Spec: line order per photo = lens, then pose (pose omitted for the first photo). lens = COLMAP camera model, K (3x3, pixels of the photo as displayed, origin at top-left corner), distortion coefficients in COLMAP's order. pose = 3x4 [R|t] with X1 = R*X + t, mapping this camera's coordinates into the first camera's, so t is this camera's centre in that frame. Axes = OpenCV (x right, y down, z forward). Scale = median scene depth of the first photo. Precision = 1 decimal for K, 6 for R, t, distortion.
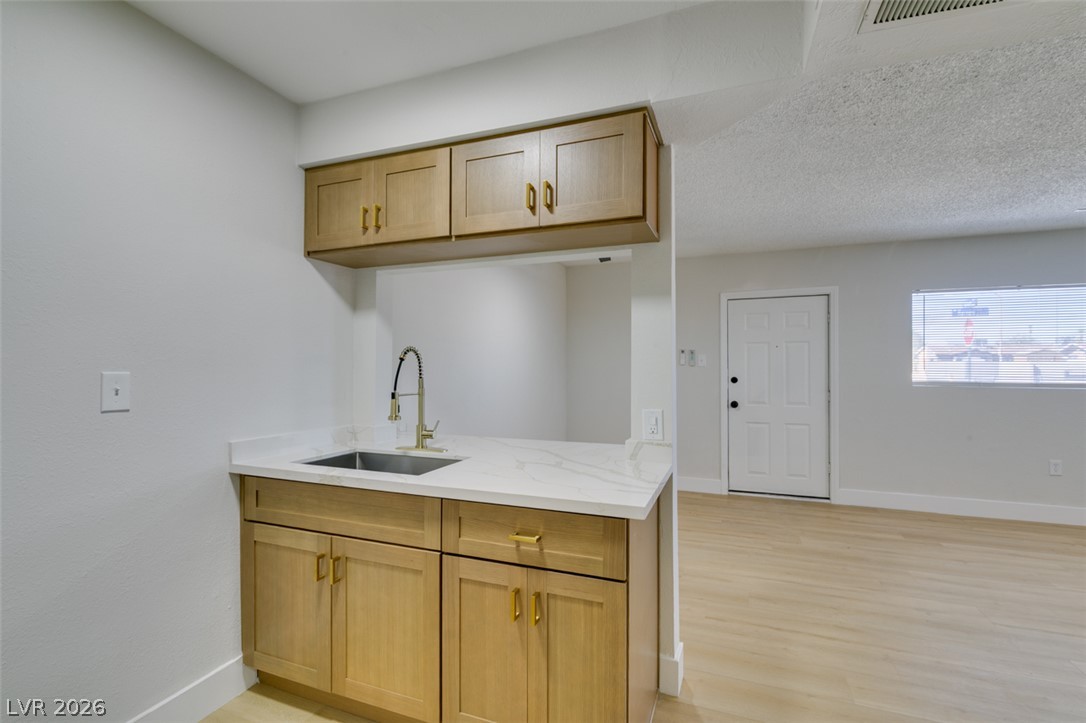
lens RADIAL K [[487.9, 0, 540.6], [0, 487.9, 365.6], [0, 0, 1]] dist [0.002932, -0.001532]
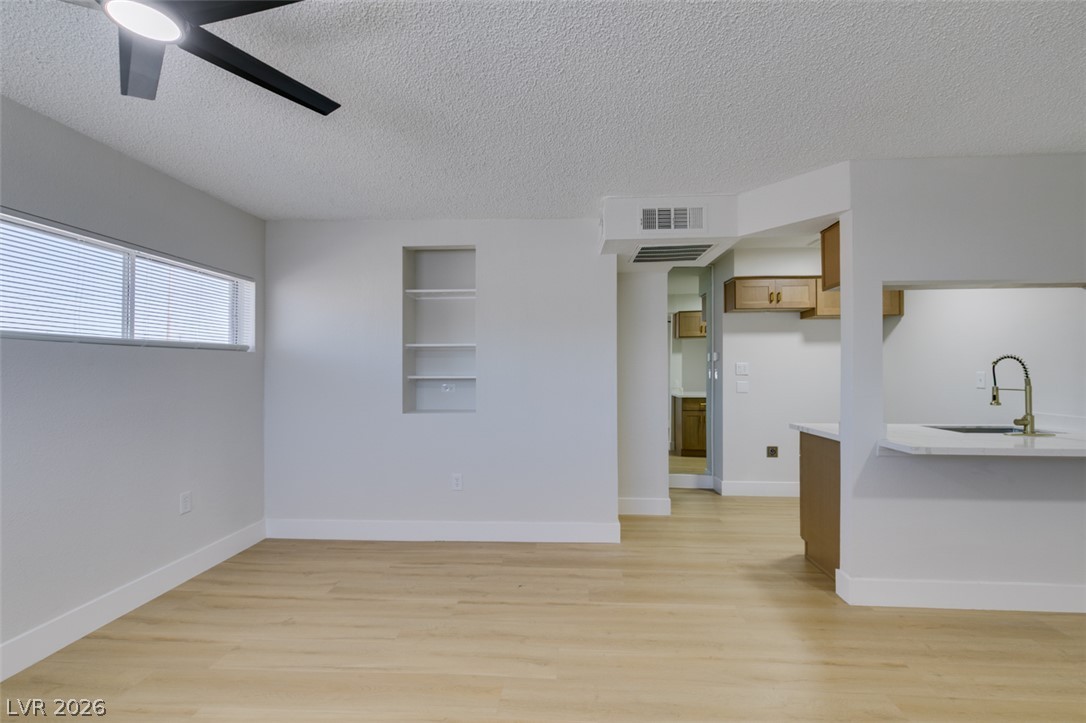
lens RADIAL K [[487.9, 0, 541.5], [0, 487.9, 364.6], [0, 0, 1]] dist [0.002932, -0.001532]
pose [[-0.951087, -0.005085, -0.308883, 1.475113], [0.000152, 0.999857, -0.016929, 0.013588], [0.308924, -0.016148, -0.950950, 1.987769]]
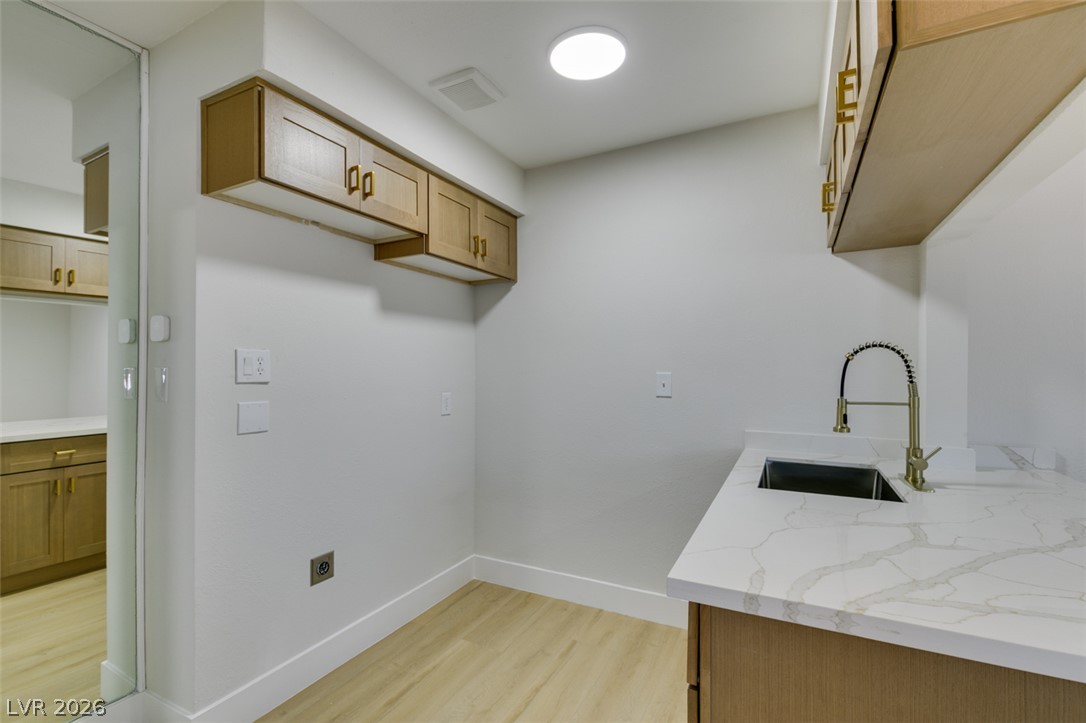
lens RADIAL K [[487.9, 0, 539.9], [0, 487.9, 368.6], [0, 0, 1]] dist [0.002932, -0.001532]
pose [[-0.111514, -0.006291, -0.993743, 0.579122], [0.006361, 0.999955, -0.007045, 0.006747], [0.993742, -0.007107, -0.111469, 0.585517]]
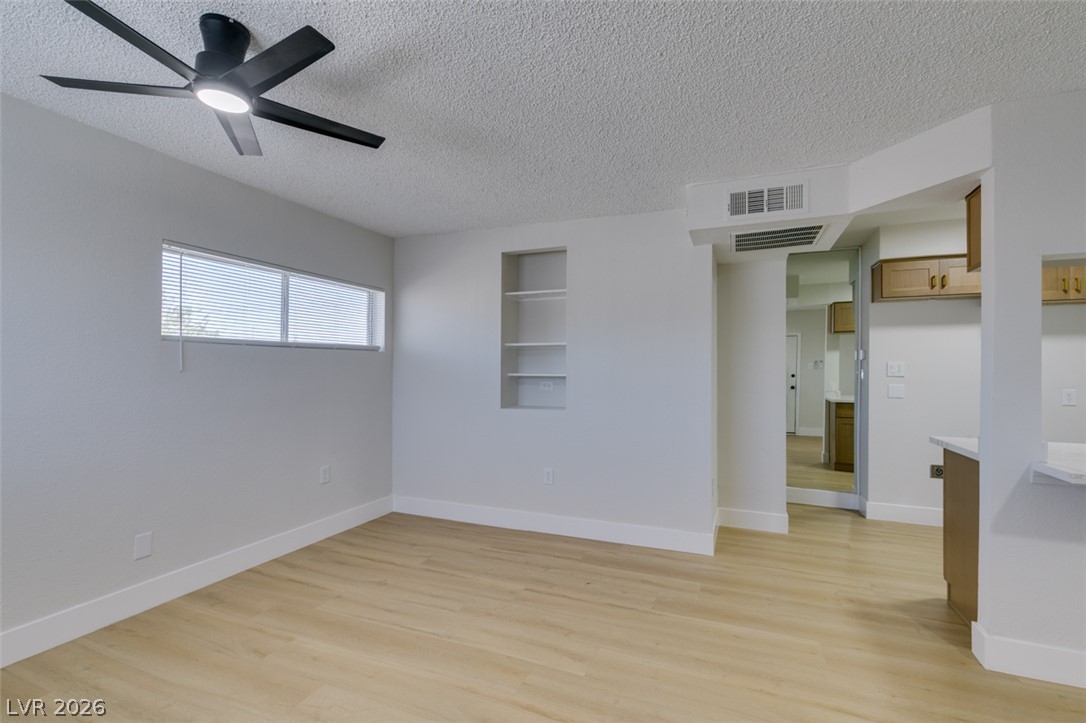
lens RADIAL K [[487.9, 0, 539.2], [0, 487.9, 365.8], [0, 0, 1]] dist [0.002932, -0.001532]
pose [[-0.999749, -0.008217, 0.020839, 1.212259], [-0.008450, 0.999902, -0.011126, 0.013872], [-0.020745, -0.011299, -0.999721, 2.047375]]
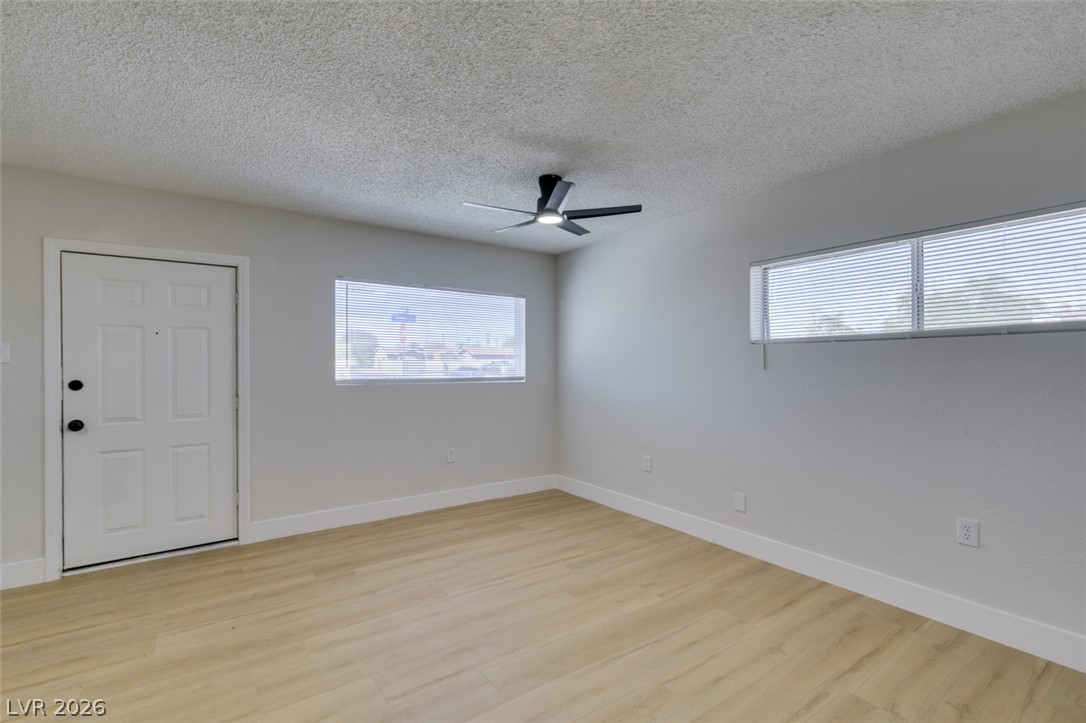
lens RADIAL K [[487.9, 0, 541.4], [0, 487.9, 365.0], [0, 0, 1]] dist [0.002932, -0.001532]
pose [[0.552309, -0.002291, 0.833636, 0.516053], [-0.001457, 0.999992, 0.003714, 0.004558], [-0.833638, -0.003266, 0.552302, 0.458721]]
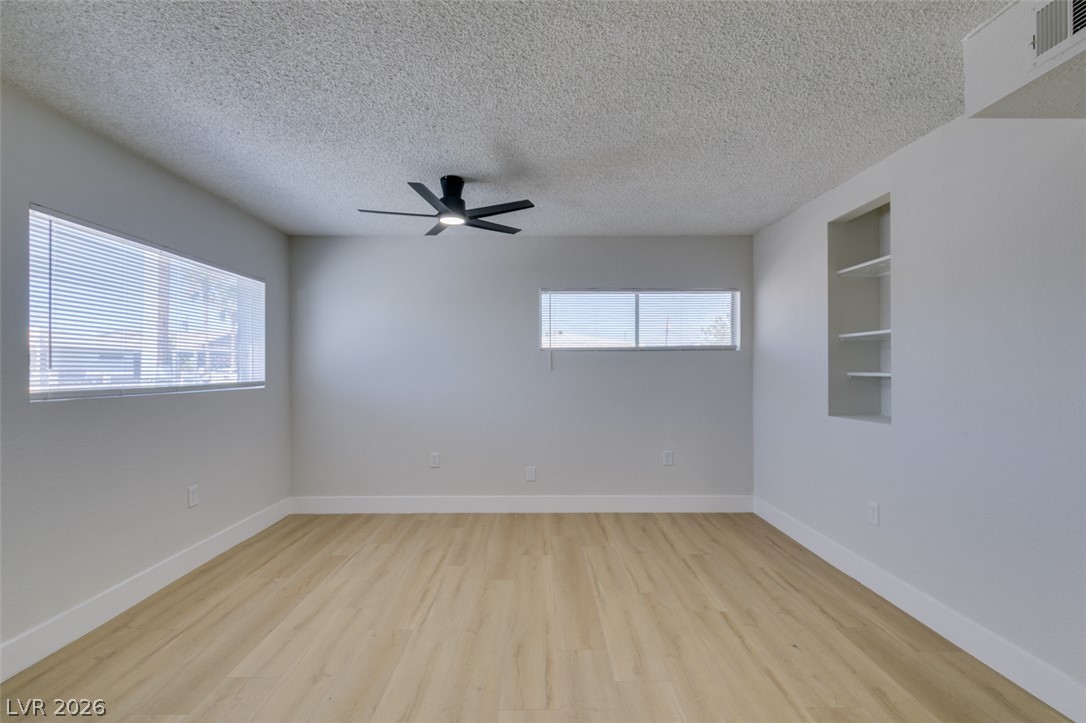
lens RADIAL K [[487.9, 0, 543.0], [0, 487.9, 366.8], [0, 0, 1]] dist [0.002932, -0.001532]
pose [[-0.375327, -0.002269, 0.926890, 0.292441], [-0.003973, 0.999992, 0.000839, 0.008363], [-0.926884, -0.003367, -0.375333, 1.546245]]
